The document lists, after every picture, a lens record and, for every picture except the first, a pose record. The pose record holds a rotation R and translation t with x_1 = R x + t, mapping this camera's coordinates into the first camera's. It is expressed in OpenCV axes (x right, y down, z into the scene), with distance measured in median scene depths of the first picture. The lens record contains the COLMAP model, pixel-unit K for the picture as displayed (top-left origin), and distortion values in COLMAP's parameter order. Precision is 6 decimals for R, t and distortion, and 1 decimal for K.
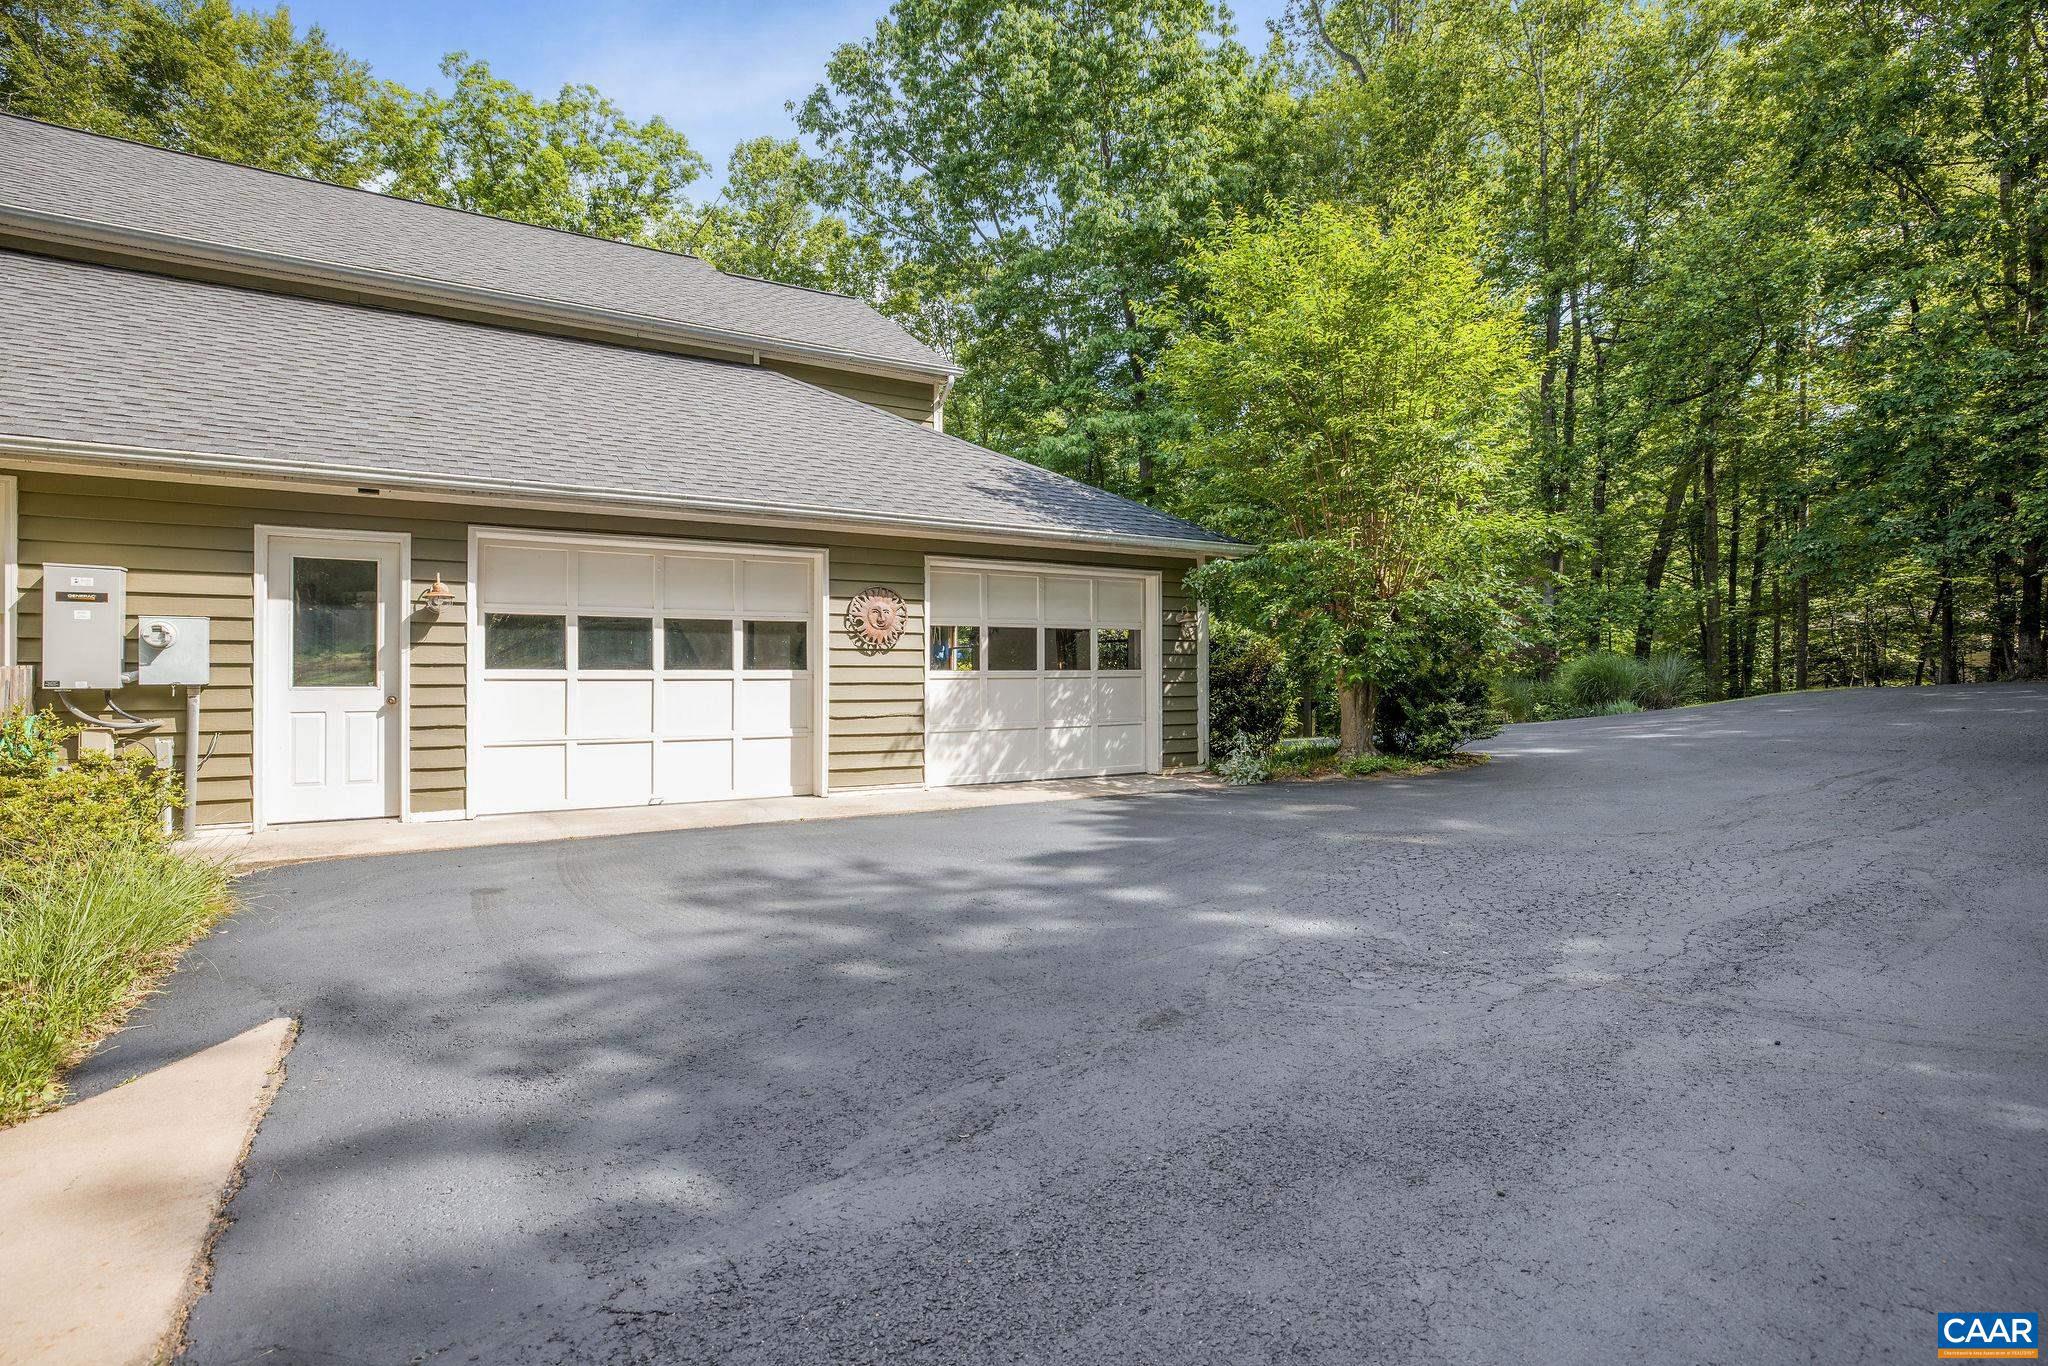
lens RADIAL K [[1008.8, 0, 1049.2], [0, 1008.8, 688.4], [0, 0, 1]] dist [-0.046945, 0.030956]
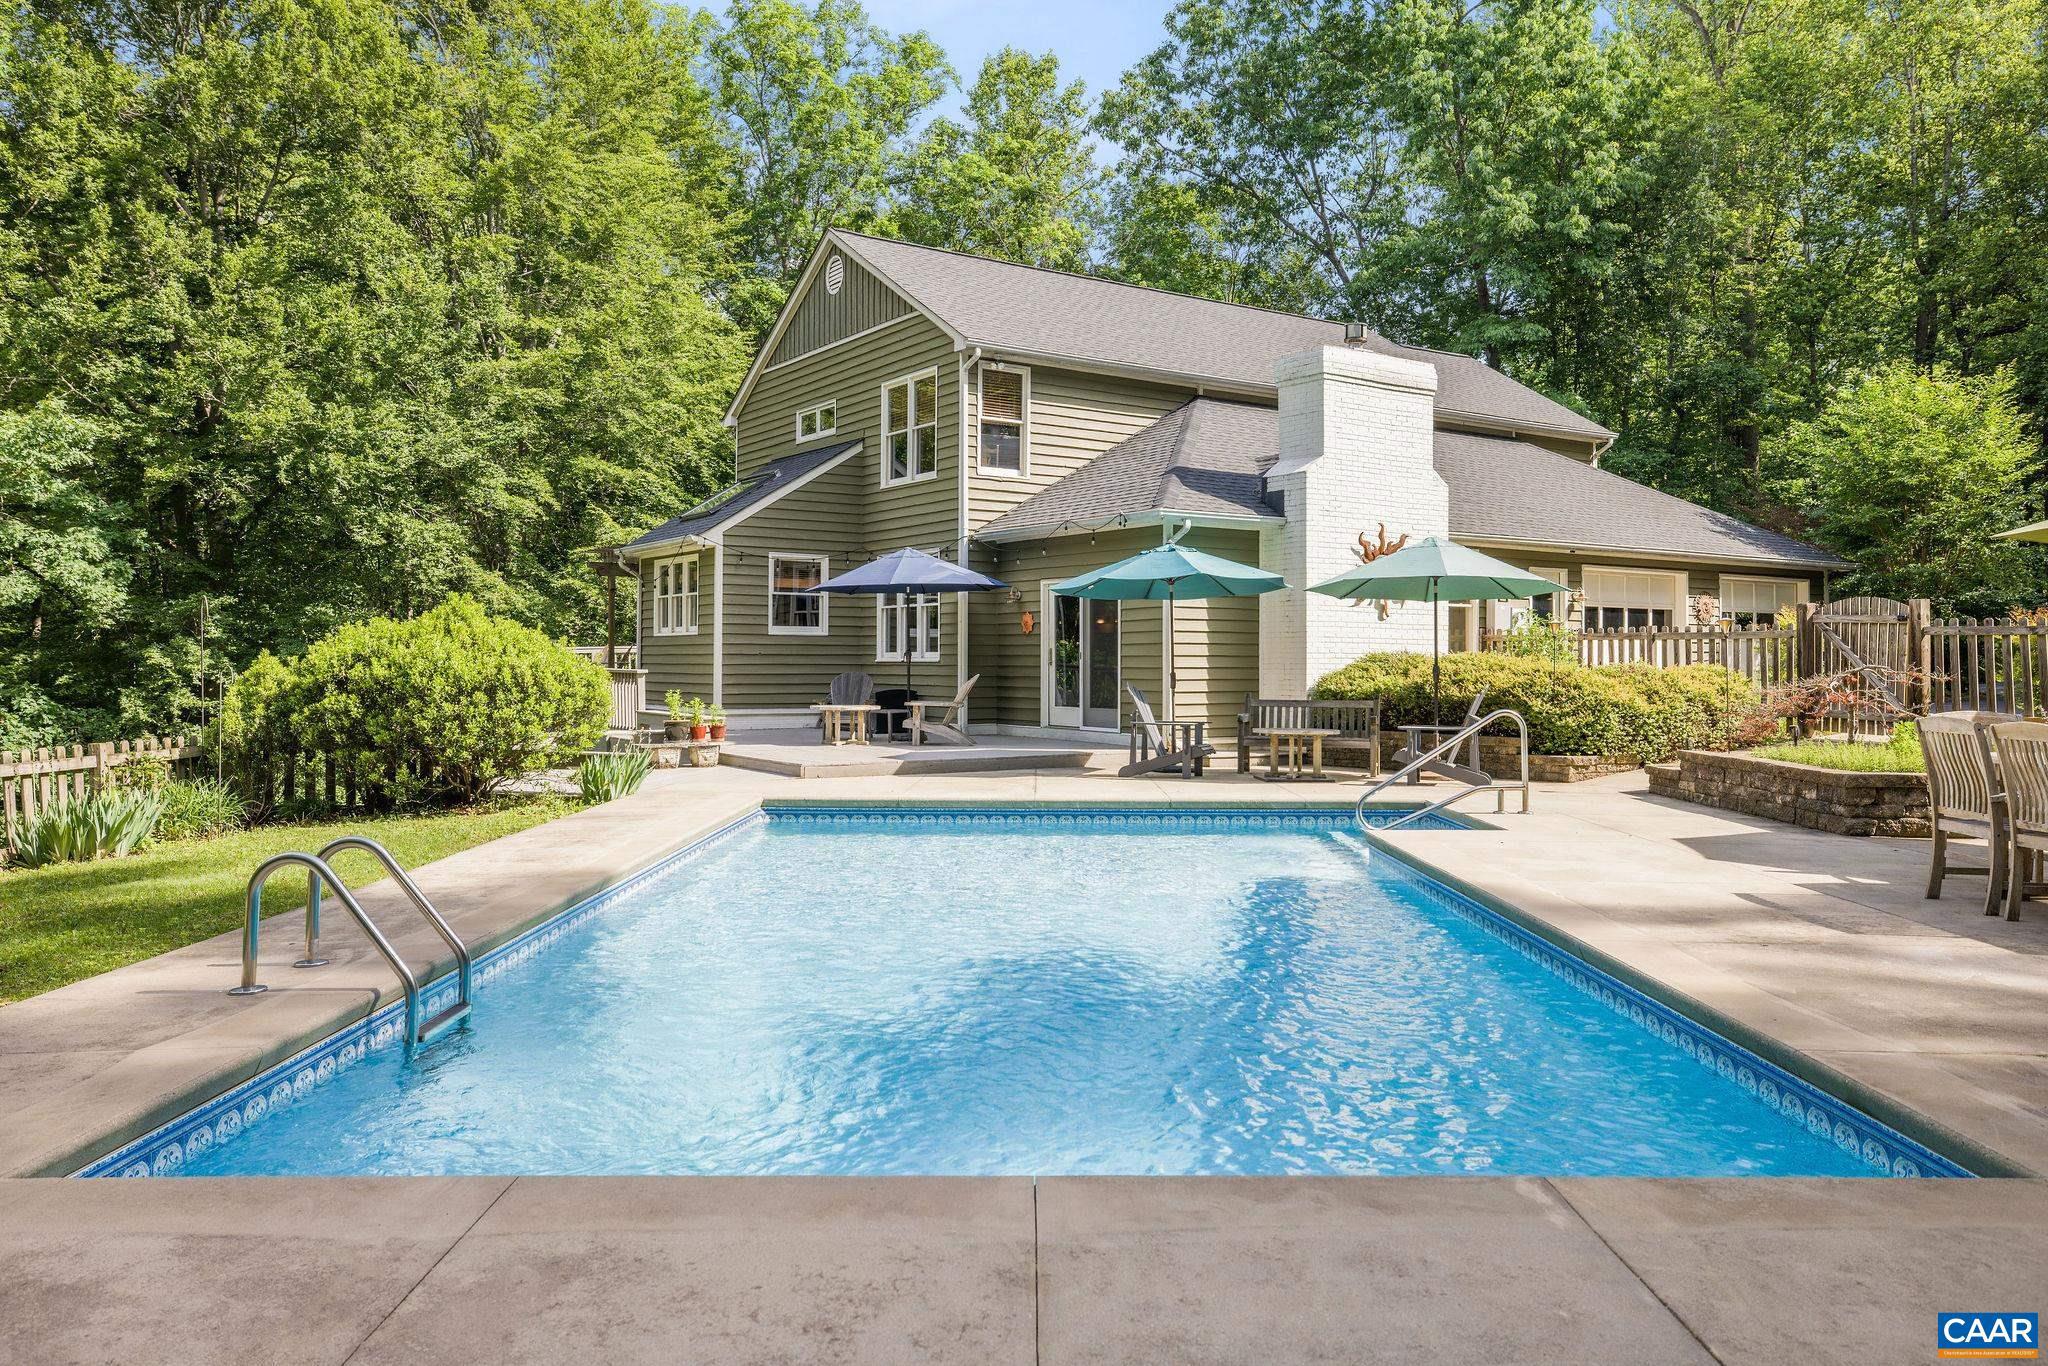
lens RADIAL K [[1450.0, 0, 1024.0], [0, 1450.0, 683.0], [0, 0, 1]] dist [0.000753, -0.000039]
pose [[0.999836, 0.012193, 0.013419, -1.462263], [-0.012345, 0.999860, 0.011255, 0.057905], [-0.013279, -0.011419, 0.999847, -1.697052]]
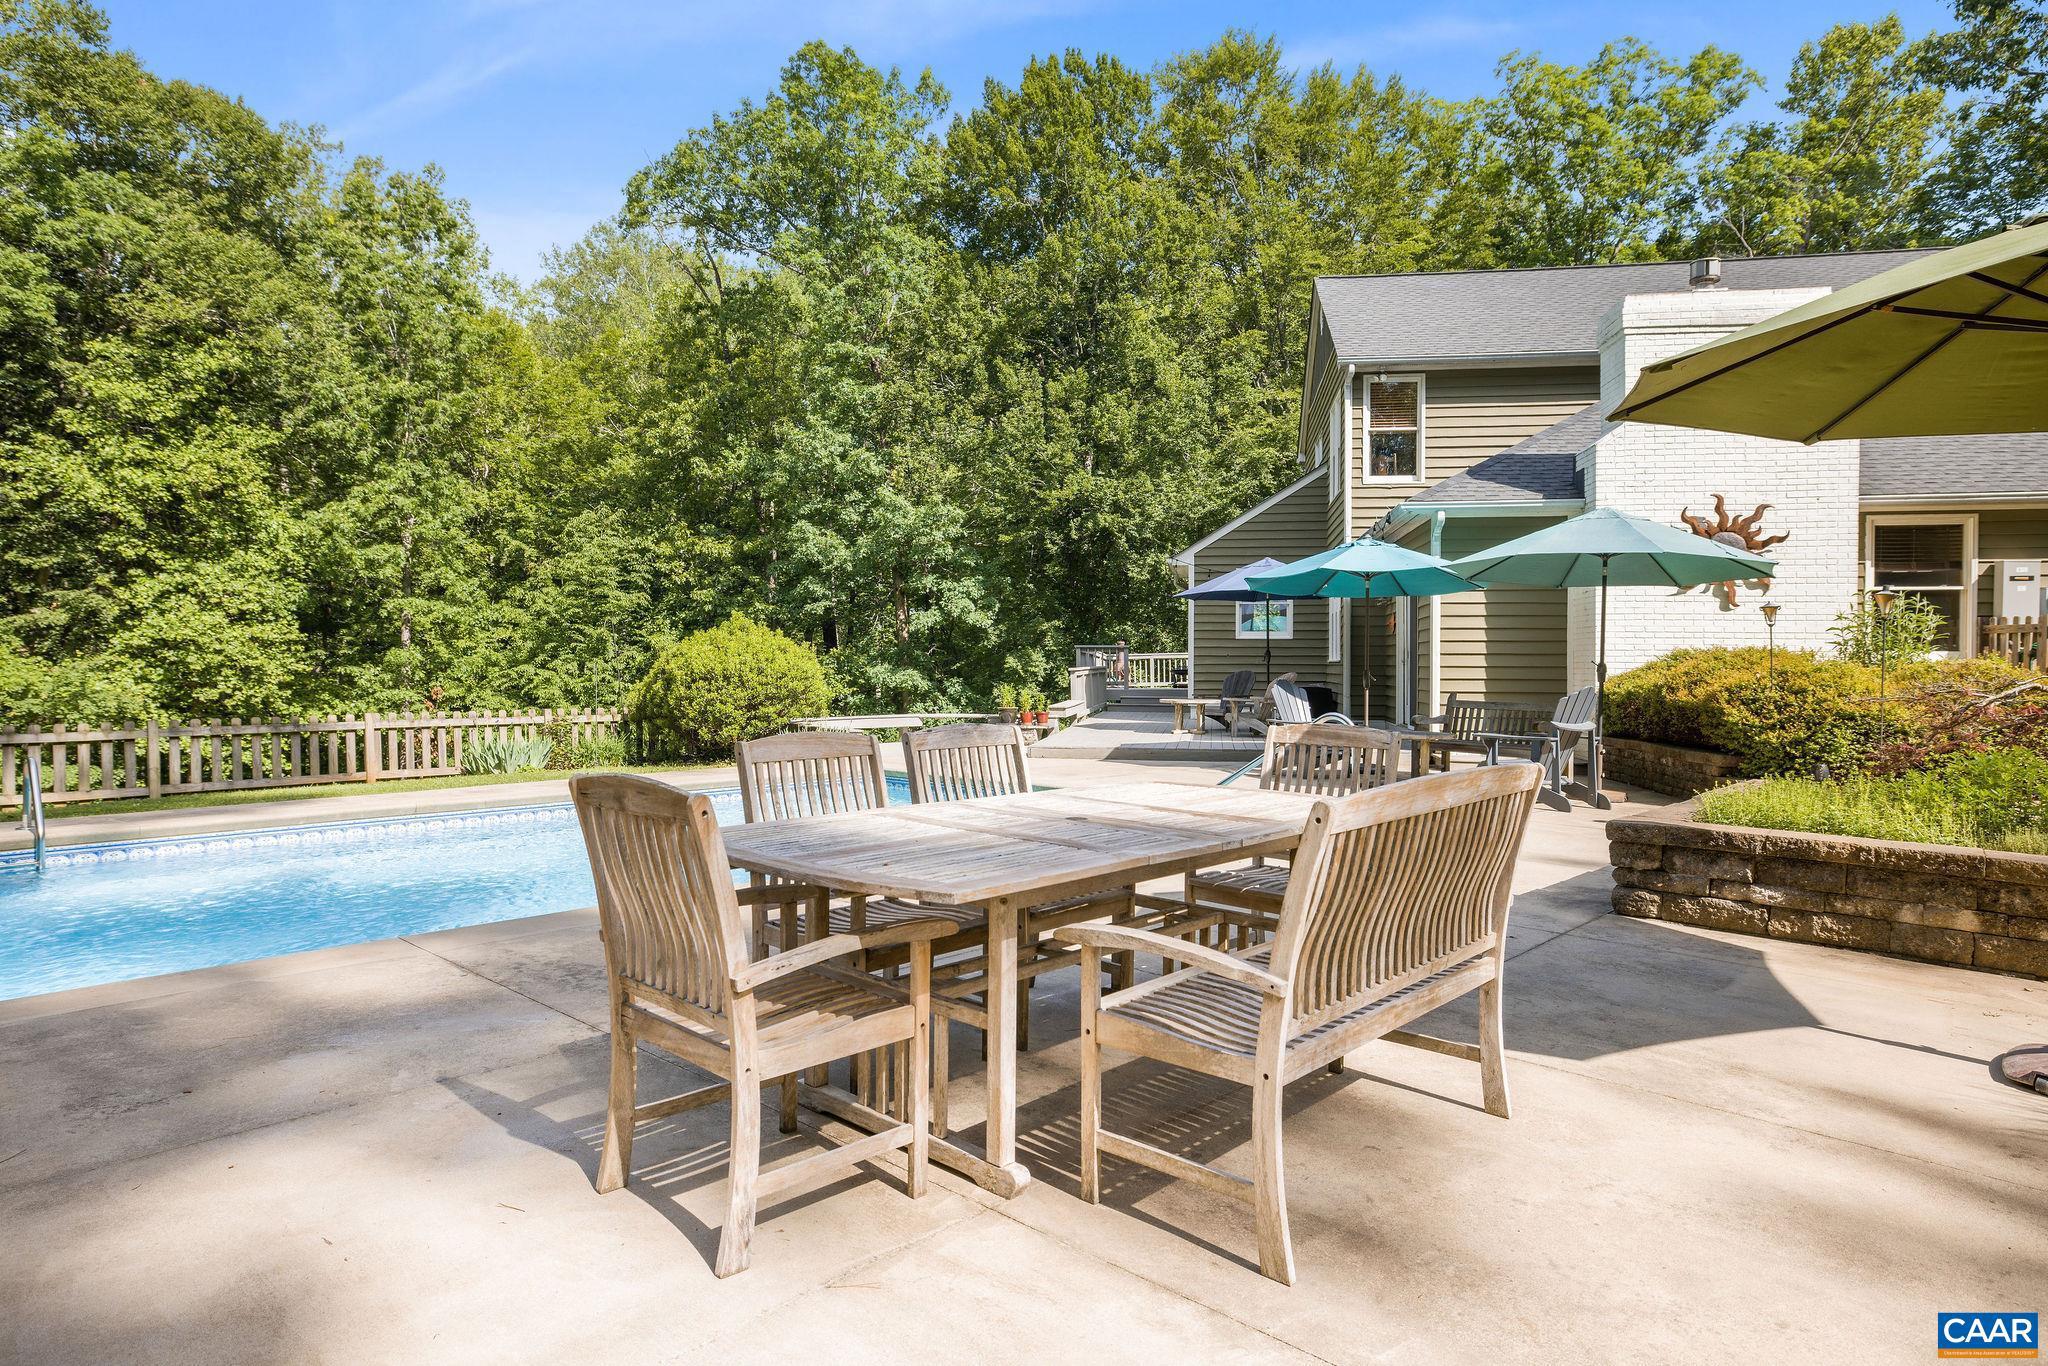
lens RADIAL K [[1178.3, 0, 1020.9], [0, 1178.3, 645.3], [0, 0, 1]] dist [-0.000677, 0.029692]
pose [[0.742445, 0.002307, -0.669903, -0.591078], [-0.015484, 0.999786, -0.013717, 0.057498], [0.669728, 0.020557, 0.742321, -1.209724]]
